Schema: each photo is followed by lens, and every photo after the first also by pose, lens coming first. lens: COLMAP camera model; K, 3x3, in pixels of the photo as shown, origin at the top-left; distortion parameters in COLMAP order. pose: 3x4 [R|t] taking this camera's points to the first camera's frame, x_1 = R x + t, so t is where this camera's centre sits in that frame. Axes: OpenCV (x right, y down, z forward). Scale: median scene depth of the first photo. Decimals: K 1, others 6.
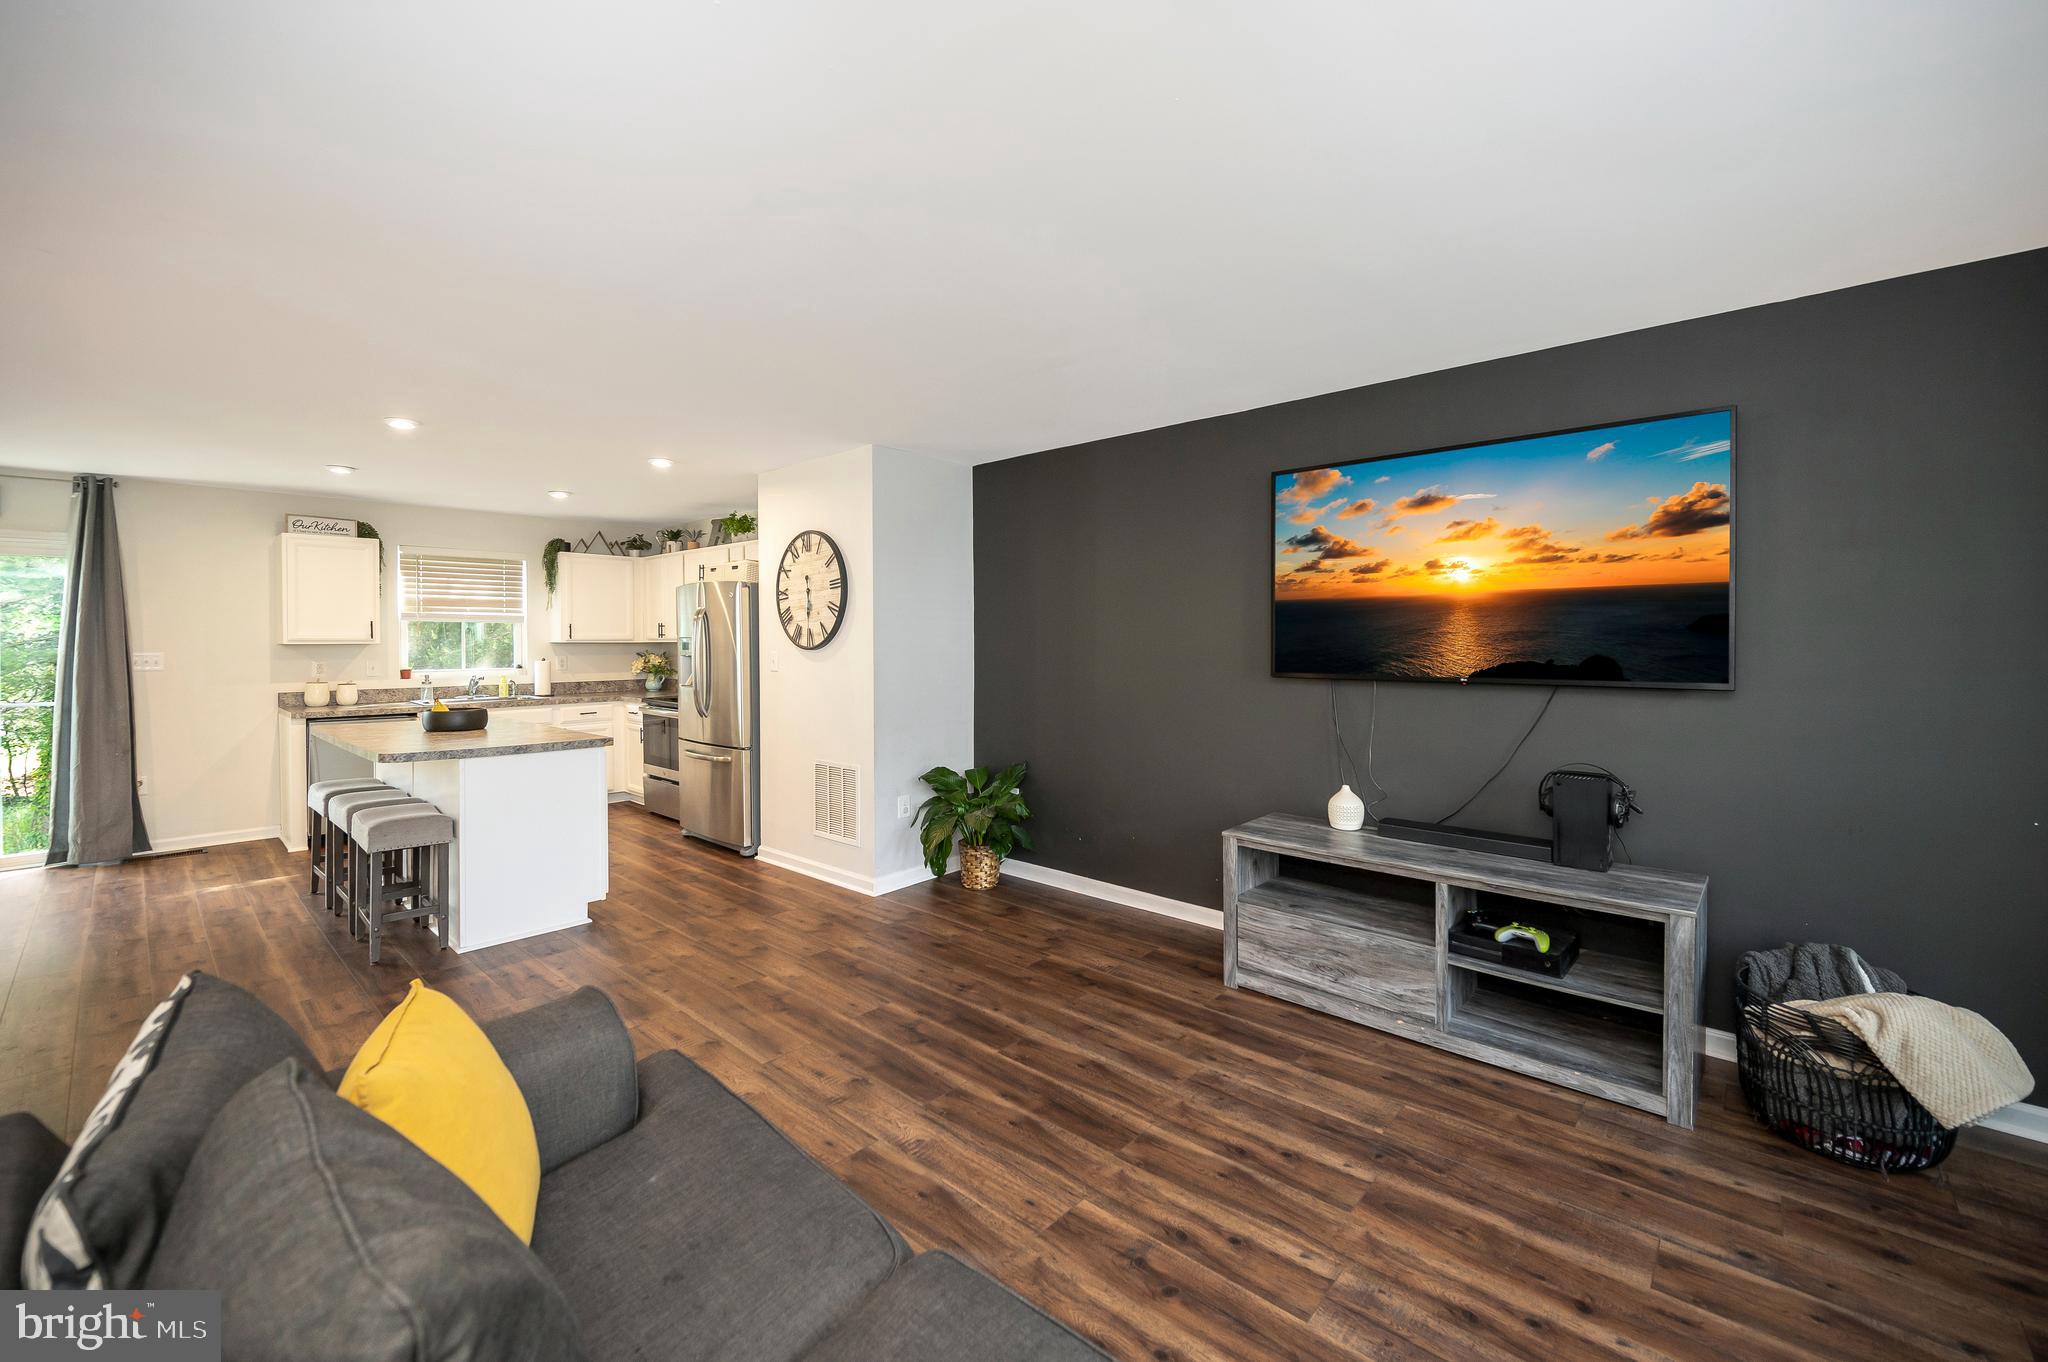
lens RADIAL K [[835.5, 0, 1040.8], [0, 835.5, 652.7], [0, 0, 1]] dist [-0.002073, -0.000064]
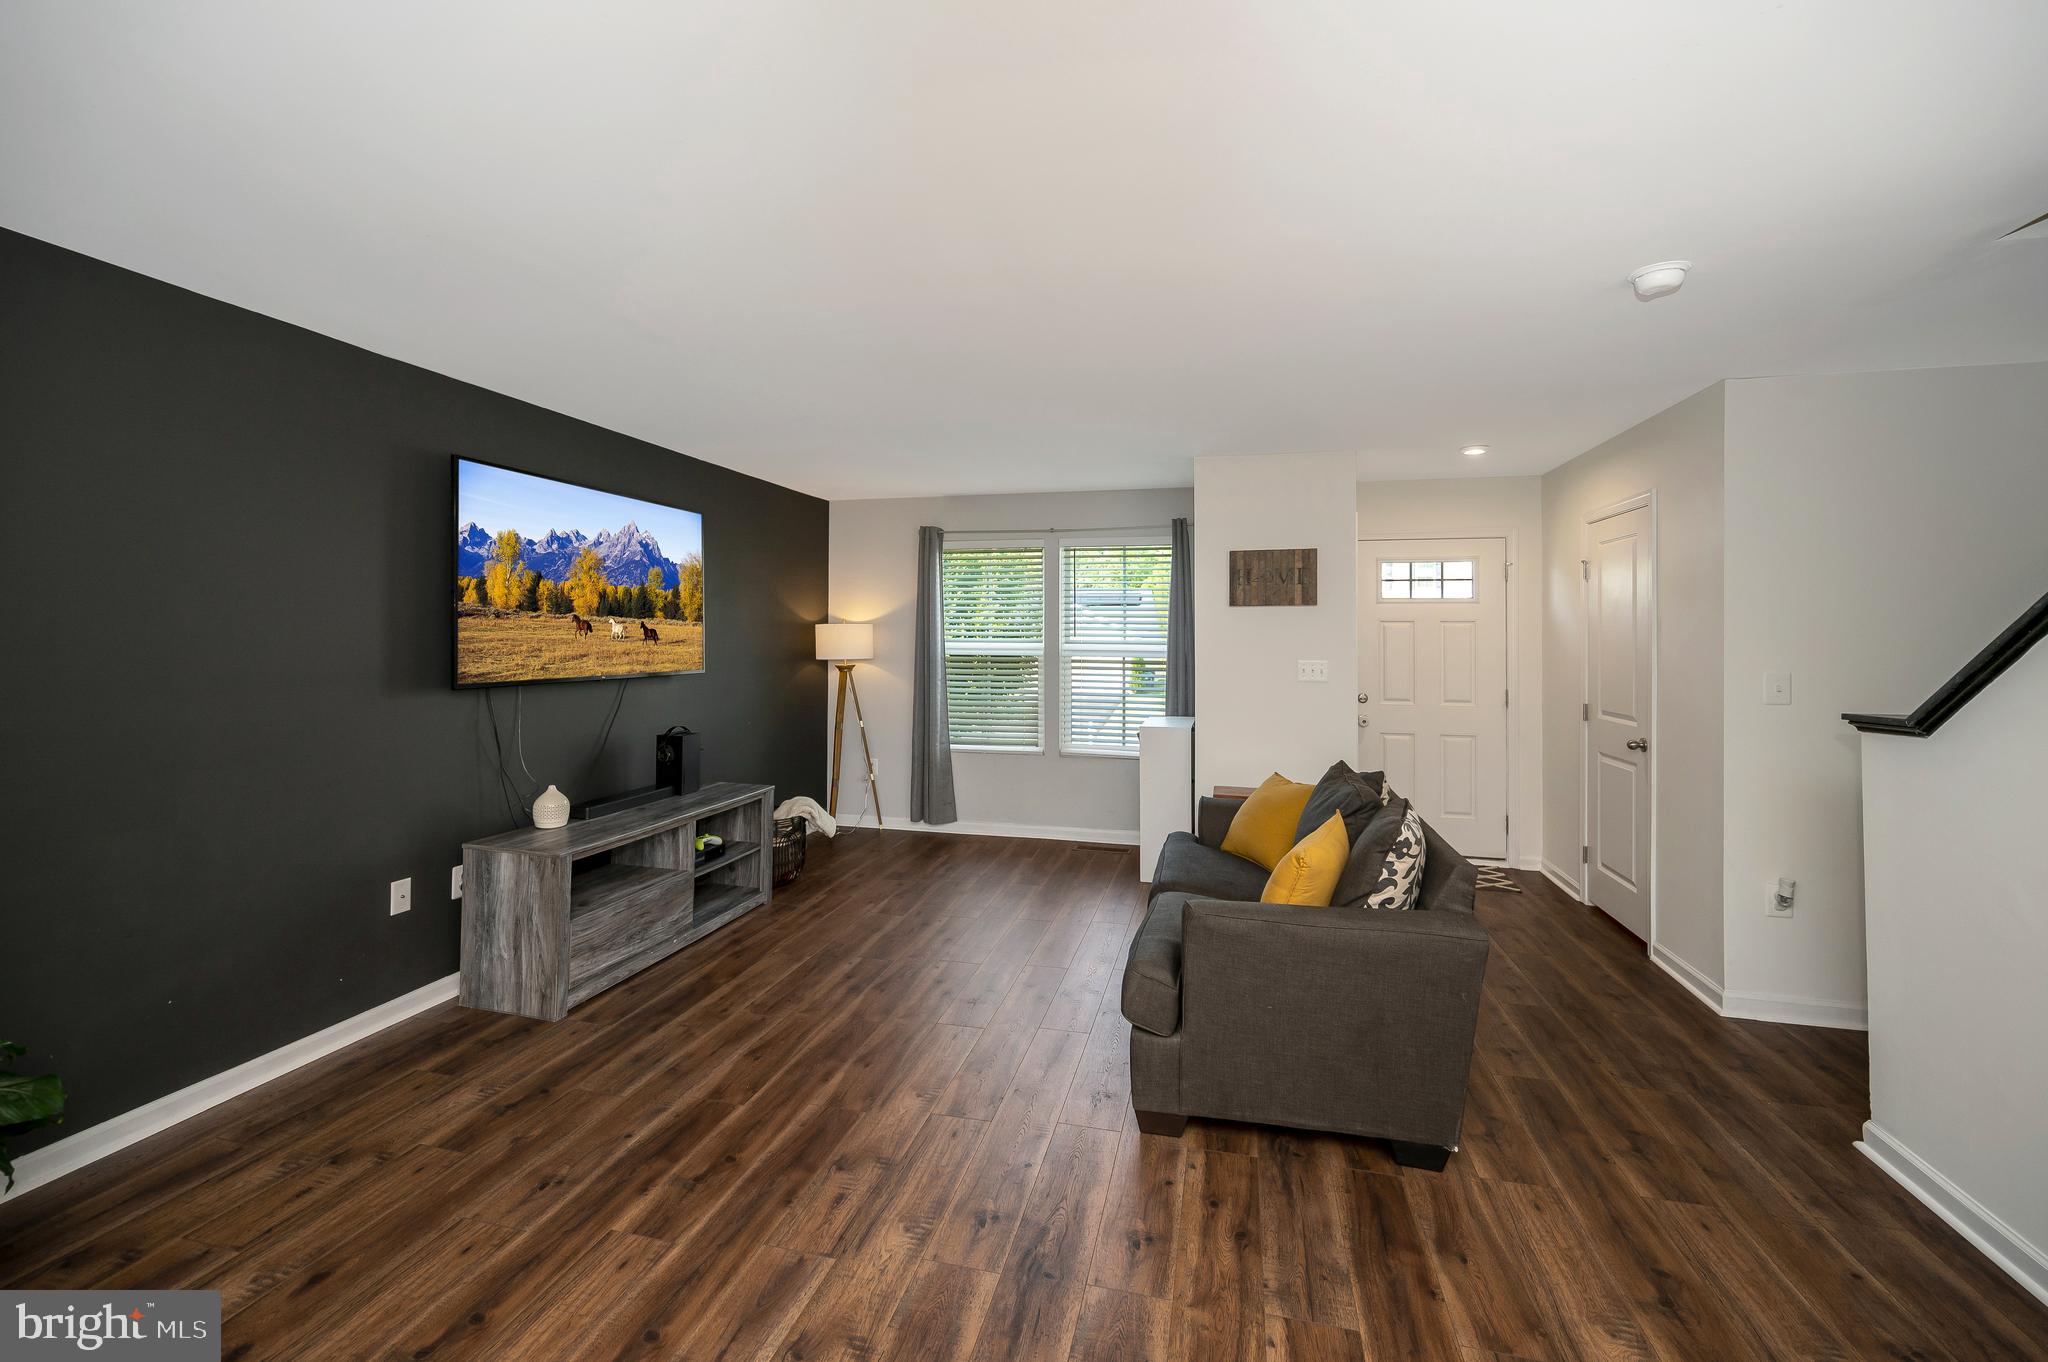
lens RADIAL K [[848.2, 0, 1020.7], [0, 848.2, 633.9], [0, 0, 1]] dist [0.001934, -0.000216]
pose [[-0.463045, 0.005209, 0.886320, -0.608938], [0.011890, 0.999929, 0.000335, -0.017635], [-0.886255, 0.010693, -0.463074, 0.696004]]
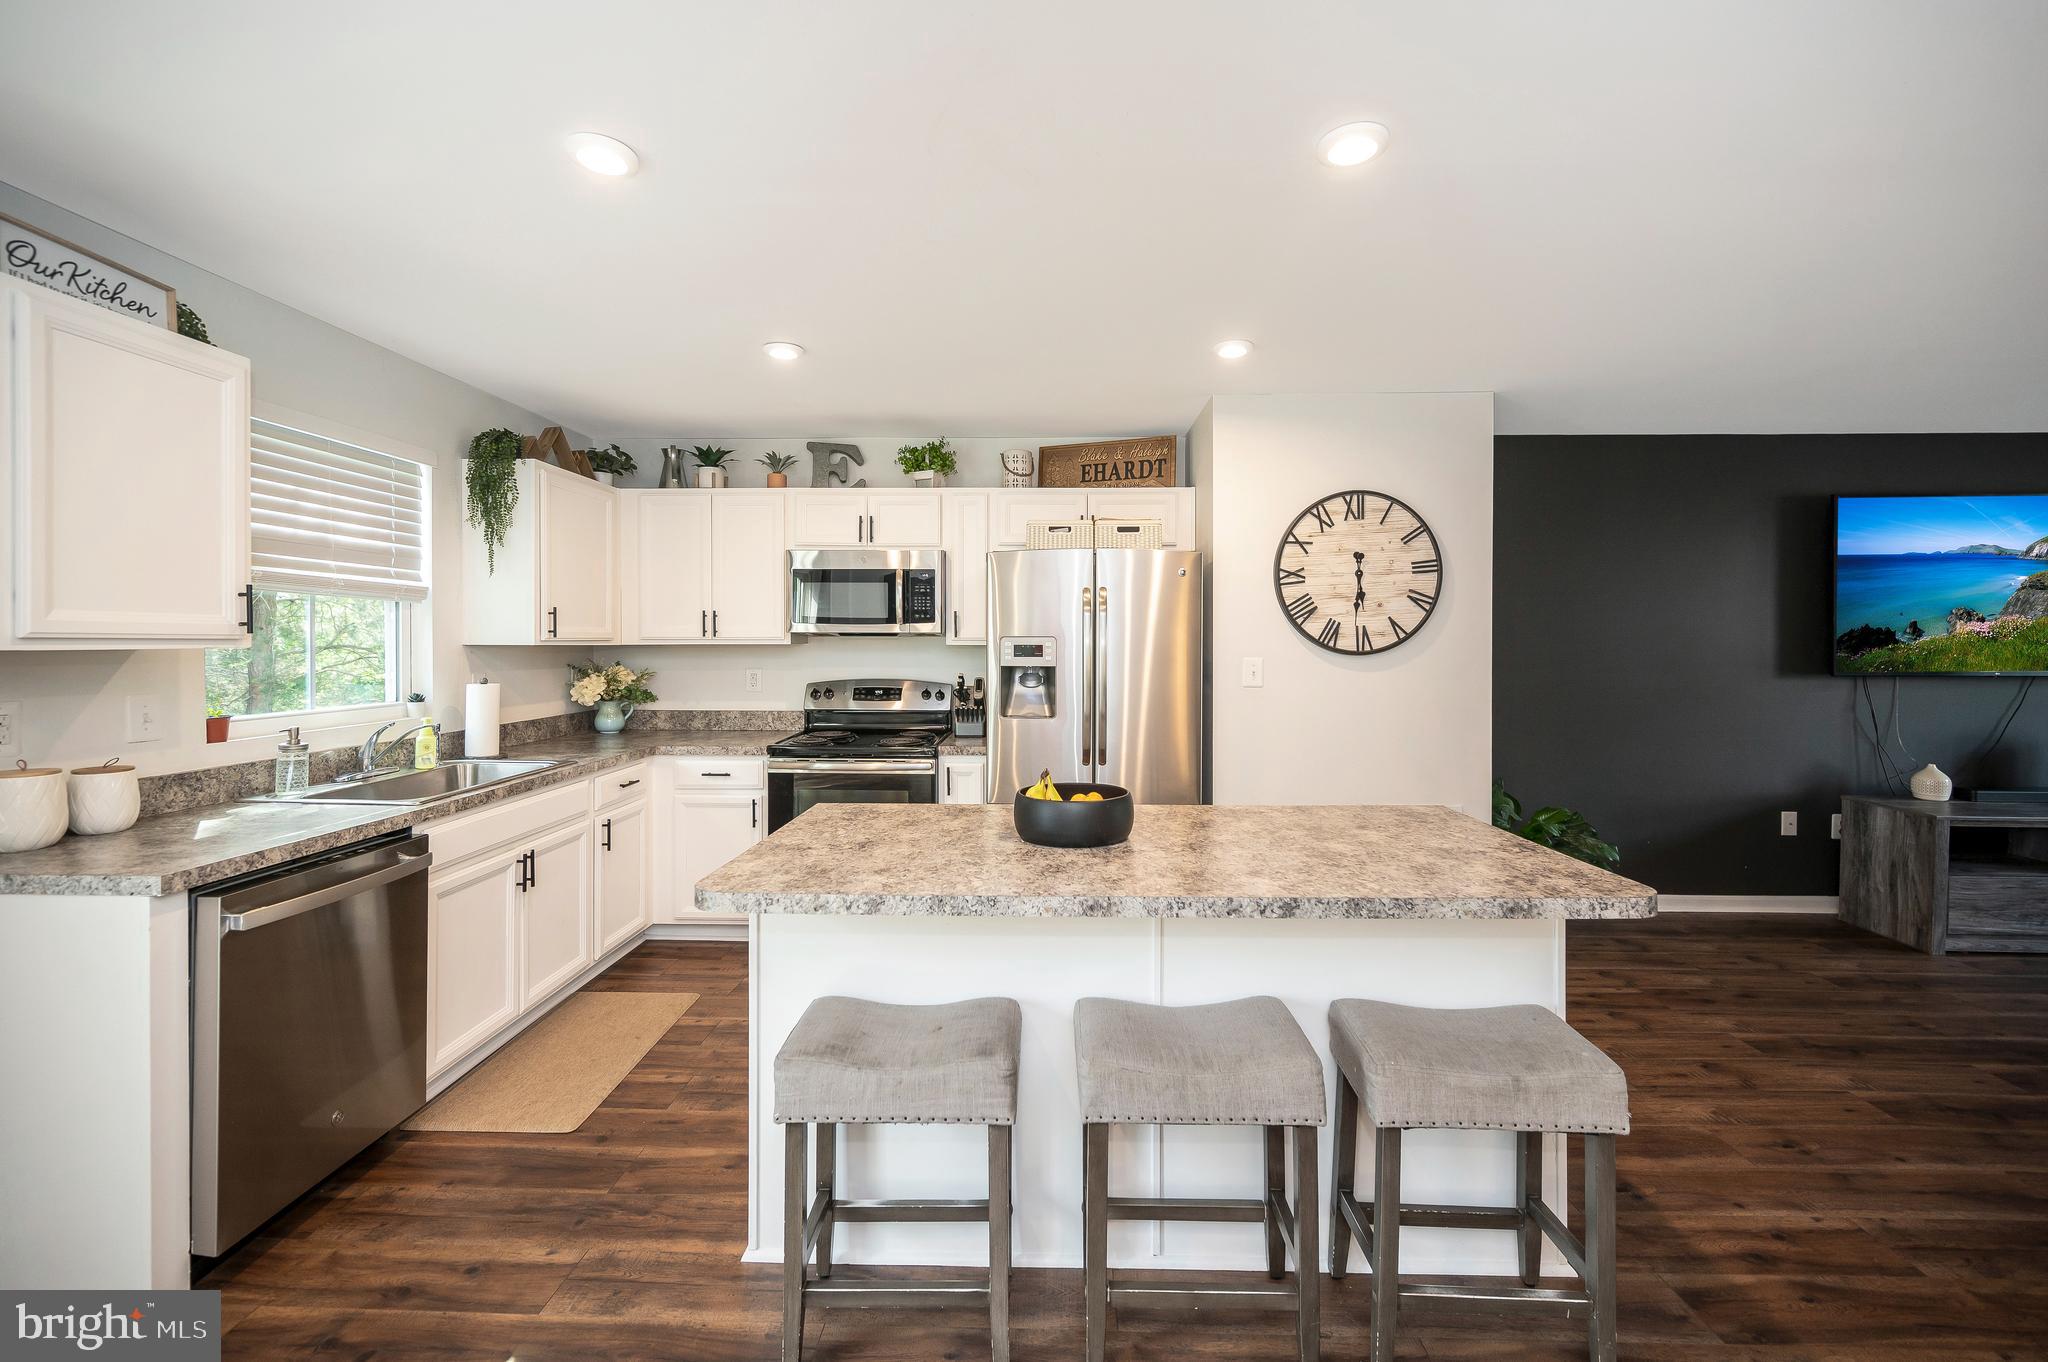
lens RADIAL K [[836.2, 0, 1030.8], [0, 836.2, 649.2], [0, 0, 1]] dist [0.001882, 0.000041]
pose [[0.761581, -0.002885, 0.648063, -1.005298], [0.008046, 0.999955, -0.005004, -0.007579], [-0.648019, 0.009025, 0.761570, 0.660473]]
